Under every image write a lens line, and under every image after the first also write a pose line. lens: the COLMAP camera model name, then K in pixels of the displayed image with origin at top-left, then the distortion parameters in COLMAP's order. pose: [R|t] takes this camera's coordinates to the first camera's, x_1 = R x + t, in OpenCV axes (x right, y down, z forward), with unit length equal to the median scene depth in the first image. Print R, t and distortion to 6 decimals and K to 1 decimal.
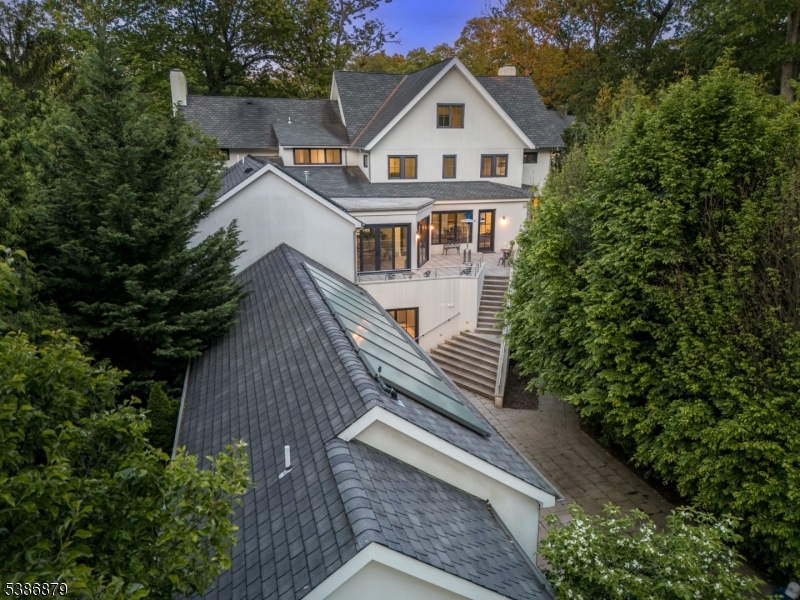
lens RADIAL K [[571.9, 0, 400.0], [0, 571.9, 300.0], [0, 0, 1]] dist [0.074439, -0.001981]
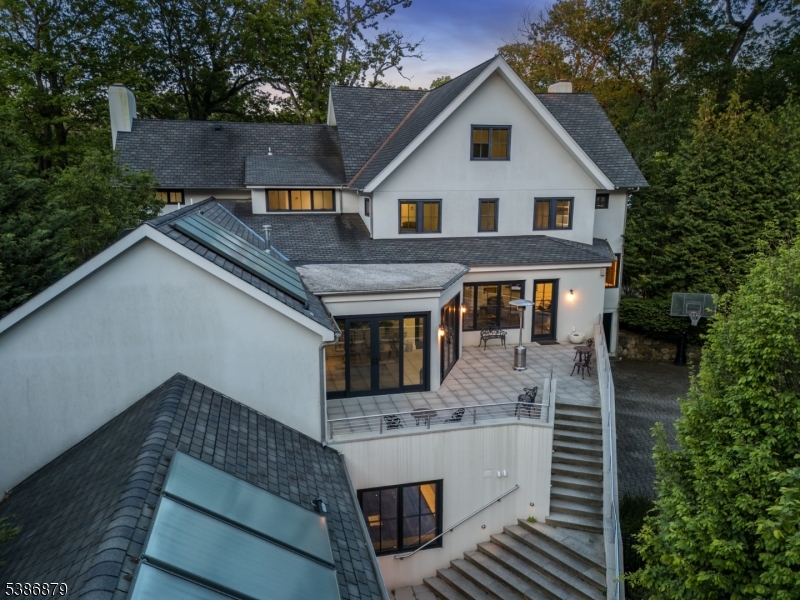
lens RADIAL K [[571.9, 0, 400.0], [0, 571.9, 300.0], [0, 0, 1]] dist [0.074439, -0.001981]
pose [[0.999083, 0.008325, -0.042000, 0.009974], [-0.010805, 0.998190, -0.059162, -0.089482], [0.041431, 0.059561, 0.997364, 0.318117]]
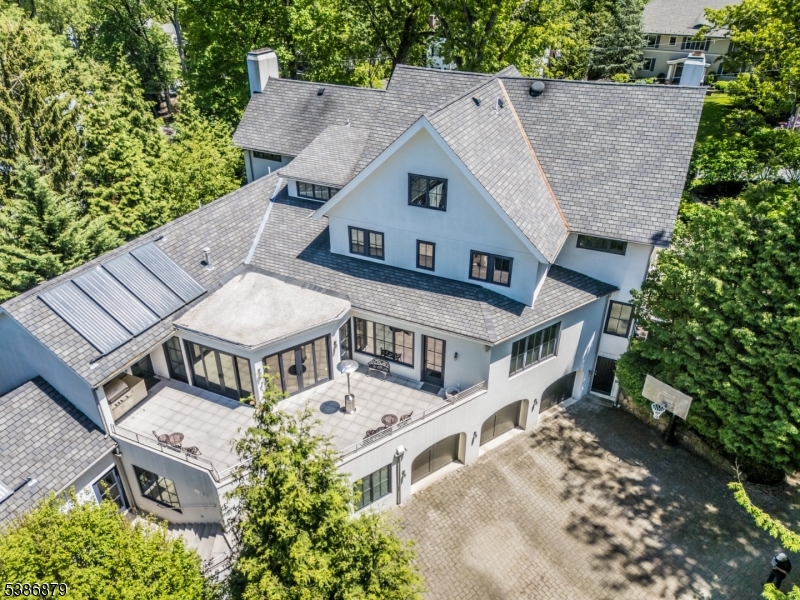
lens RADIAL K [[571.9, 0, 400.0], [0, 571.9, 300.0], [0, 0, 1]] dist [0.074439, -0.001981]
pose [[0.767435, 0.334946, -0.546677, 0.479679], [-0.179443, 0.930817, 0.318401, -0.407416], [0.615503, -0.146255, 0.774445, 0.414495]]
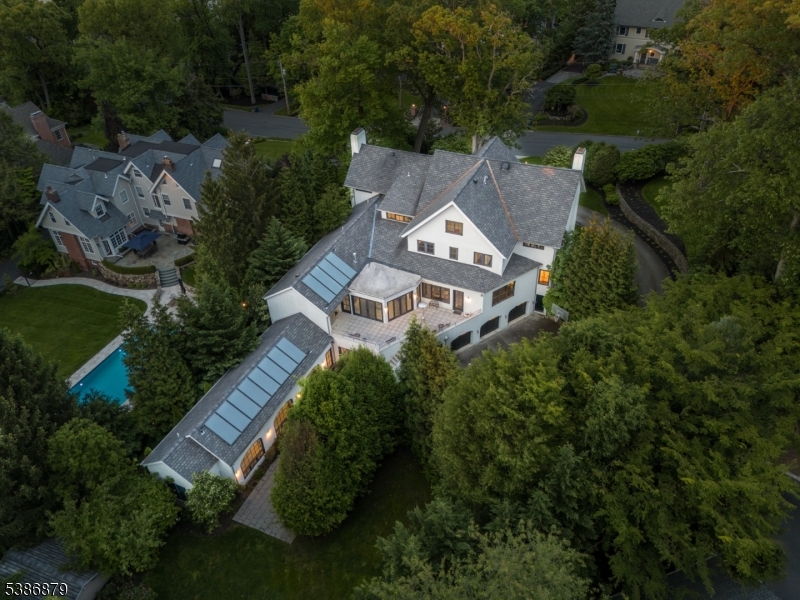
lens RADIAL K [[571.9, 0, 400.0], [0, 571.9, 300.0], [0, 0, 1]] dist [0.074439, -0.001981]
pose [[0.764541, 0.380714, -0.520129, 0.860841], [-0.135661, 0.883899, 0.447570, -0.820145], [0.630138, -0.271624, 0.727425, -0.297632]]
